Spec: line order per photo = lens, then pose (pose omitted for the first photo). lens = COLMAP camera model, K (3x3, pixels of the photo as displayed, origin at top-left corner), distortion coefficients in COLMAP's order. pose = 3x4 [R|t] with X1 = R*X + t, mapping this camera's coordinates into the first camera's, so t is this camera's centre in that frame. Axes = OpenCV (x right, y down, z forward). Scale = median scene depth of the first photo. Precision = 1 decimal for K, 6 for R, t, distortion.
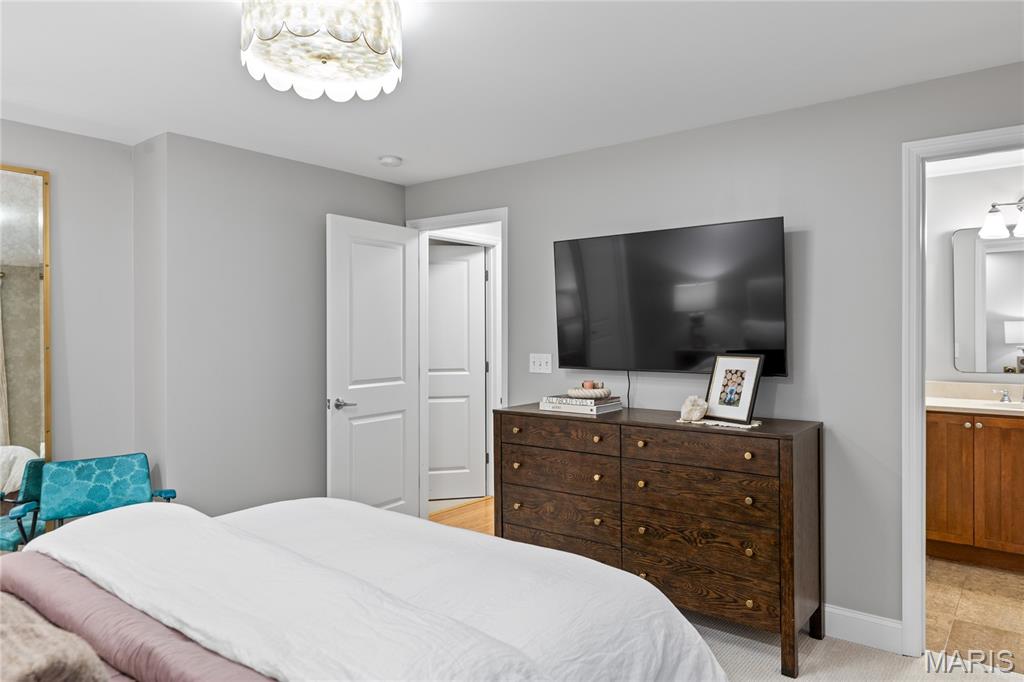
lens RADIAL K [[671.9, 0, 512.9], [0, 671.9, 334.9], [0, 0, 1]] dist [0.007955, 0.001359]
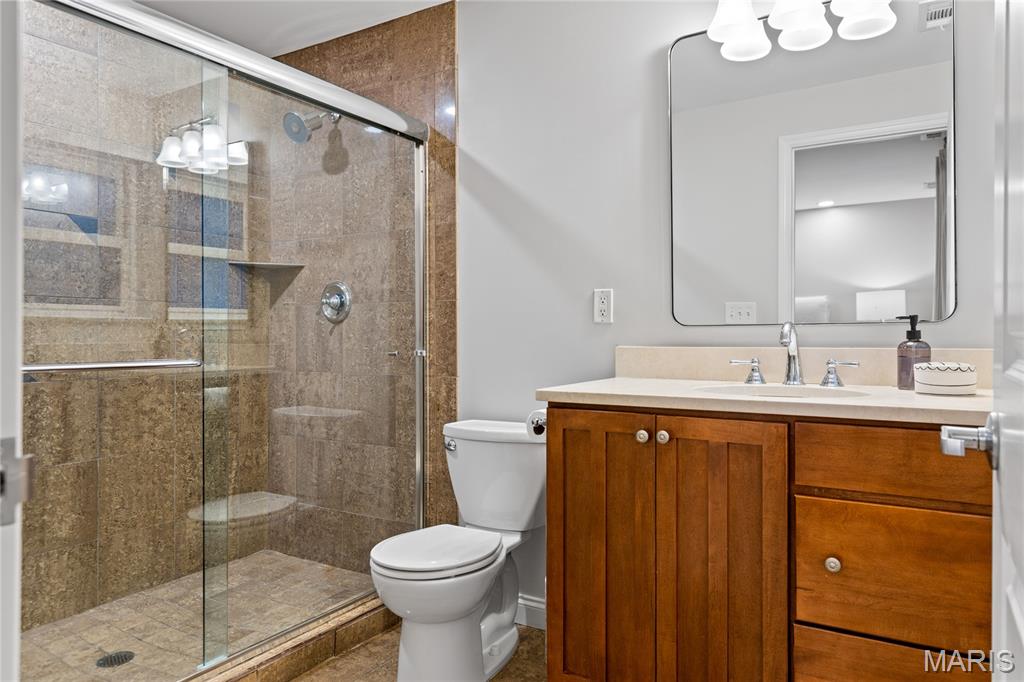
lens RADIAL K [[671.9, 0, 512.9], [0, 671.9, 337.6], [0, 0, 1]] dist [0.007955, 0.001359]
pose [[0.993798, -0.001823, 0.111183, 0.189209], [0.001512, 0.999995, 0.002878, 0.024331], [-0.111187, -0.002692, 0.993796, 0.203539]]
